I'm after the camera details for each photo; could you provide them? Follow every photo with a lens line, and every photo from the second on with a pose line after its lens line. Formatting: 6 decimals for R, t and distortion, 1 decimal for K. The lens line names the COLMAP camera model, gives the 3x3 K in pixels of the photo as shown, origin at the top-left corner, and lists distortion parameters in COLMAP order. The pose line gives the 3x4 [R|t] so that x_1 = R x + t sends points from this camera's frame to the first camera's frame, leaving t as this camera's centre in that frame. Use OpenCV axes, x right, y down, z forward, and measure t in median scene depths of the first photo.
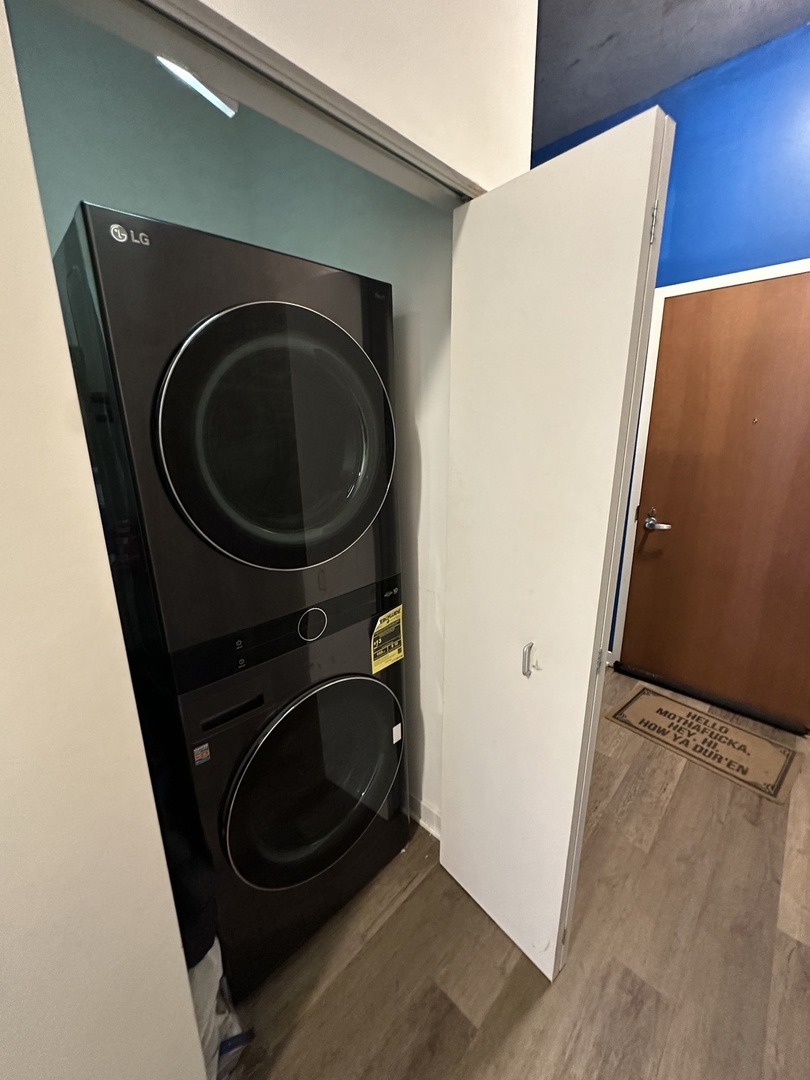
lens RADIAL K [[431.1, 0, 404.6], [0, 431.1, 538.5], [0, 0, 1]] dist [-0.002152, -0.000302]
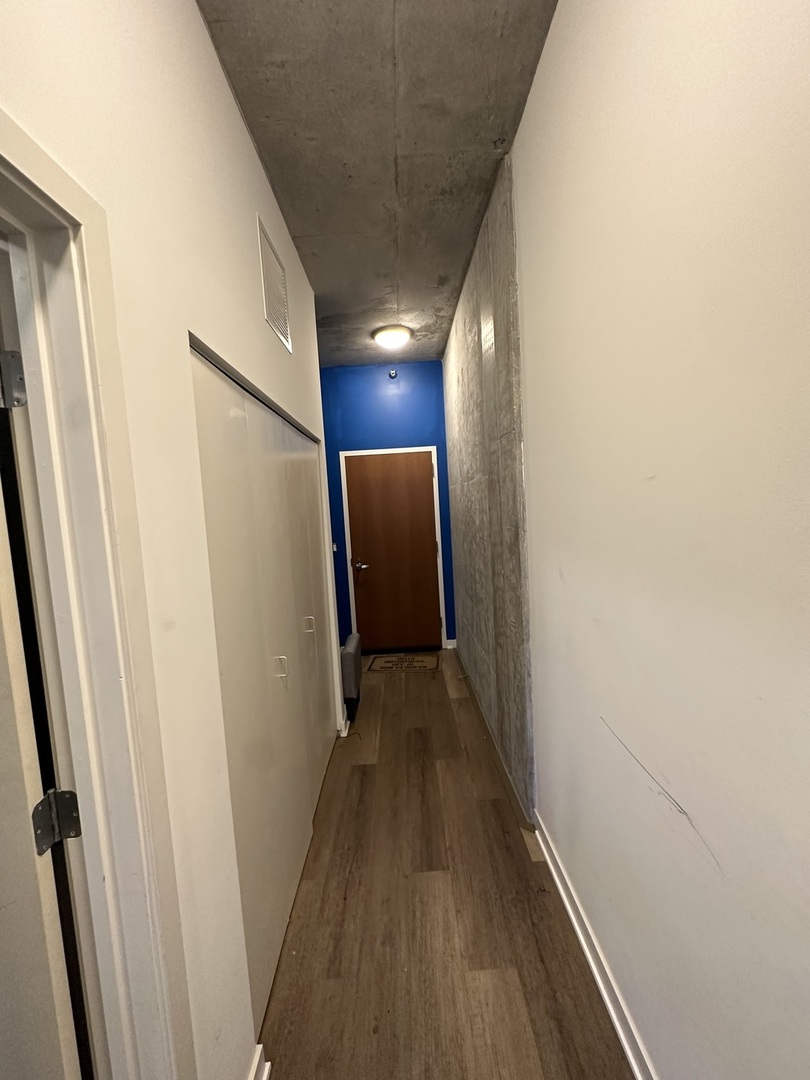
lens RADIAL K [[431.1, 0, 404.6], [0, 431.1, 538.5], [0, 0, 1]] dist [-0.002152, -0.000302]
pose [[0.719434, -0.088252, 0.688931, -0.644839], [0.232257, 0.965363, -0.118877, 0.135070], [-0.654577, 0.245533, 0.715012, -0.571745]]
